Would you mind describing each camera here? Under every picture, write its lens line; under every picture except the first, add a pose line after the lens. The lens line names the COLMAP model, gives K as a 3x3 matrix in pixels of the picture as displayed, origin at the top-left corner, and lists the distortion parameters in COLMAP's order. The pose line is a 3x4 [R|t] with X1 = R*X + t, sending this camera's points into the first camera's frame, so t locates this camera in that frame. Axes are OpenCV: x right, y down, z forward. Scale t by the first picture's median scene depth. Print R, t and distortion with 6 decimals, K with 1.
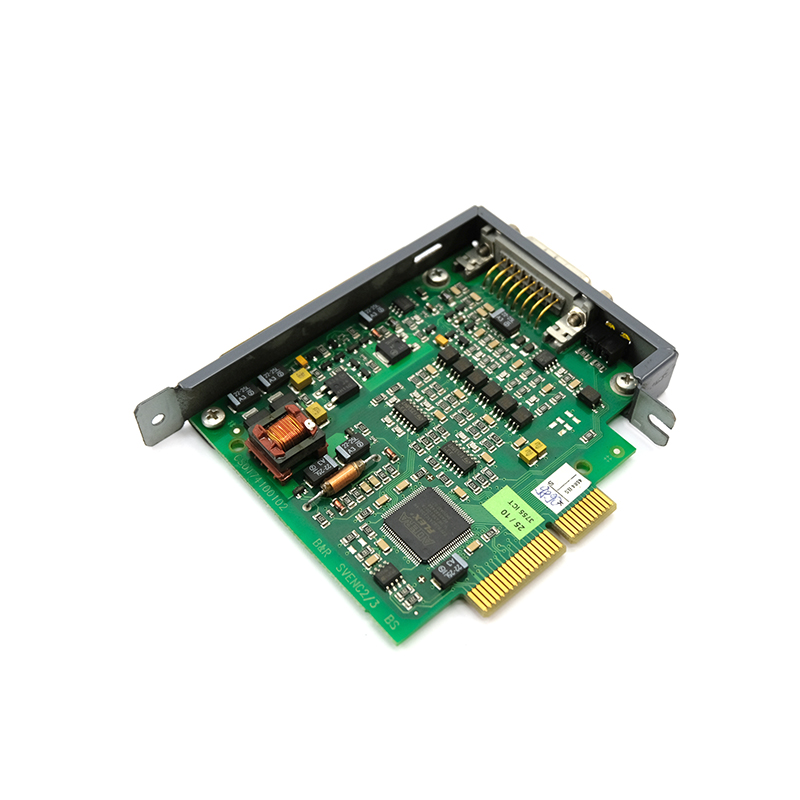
lens RADIAL K [[978.4, 0, 400.0], [0, 978.4, 400.0], [0, 0, 1]] dist [-0.117642, 0.002000]
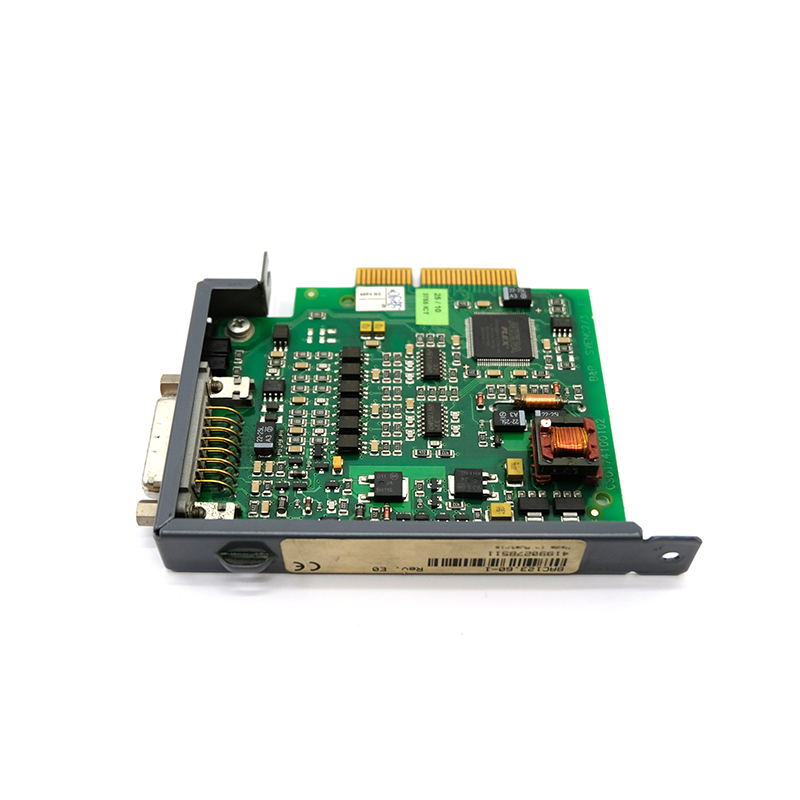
lens RADIAL K [[978.4, 0, 400.0], [0, 978.4, 400.0], [0, 0, 1]] dist [-0.117642, 0.002000]
pose [[-0.756008, -0.525956, 0.389644, -0.338381], [0.510173, -0.100521, 0.854177, -0.844801], [-0.410093, 0.844550, 0.344323, 0.701640]]
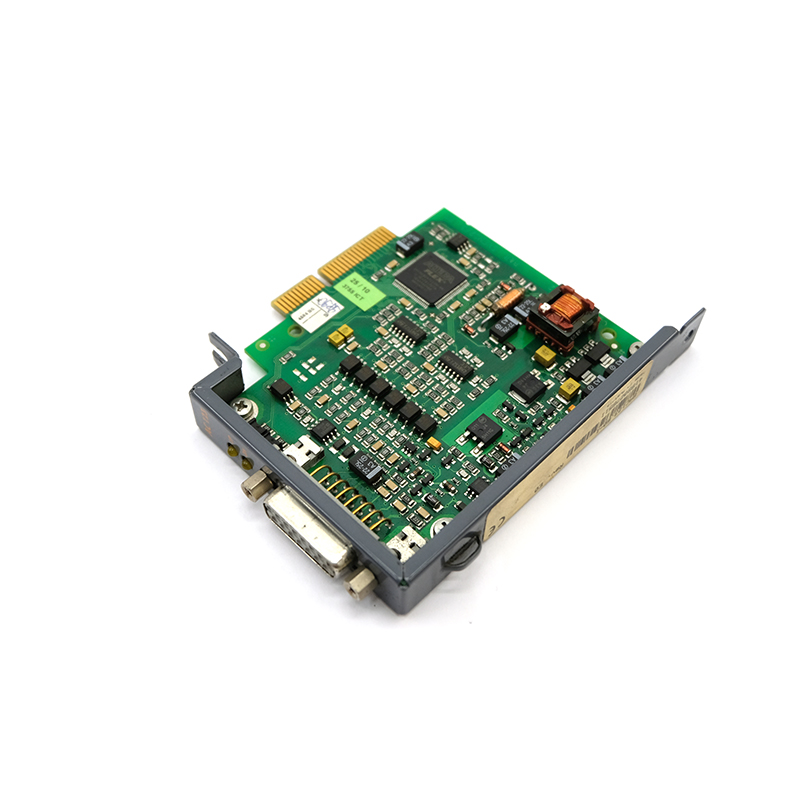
lens RADIAL K [[978.4, 0, 400.0], [0, 978.4, 400.0], [0, 0, 1]] dist [-0.117642, 0.002000]
pose [[-0.996675, 0.053347, -0.061590, 0.143441], [-0.073893, -0.273225, 0.959108, -1.035102], [0.034337, 0.960470, 0.276258, 0.779314]]
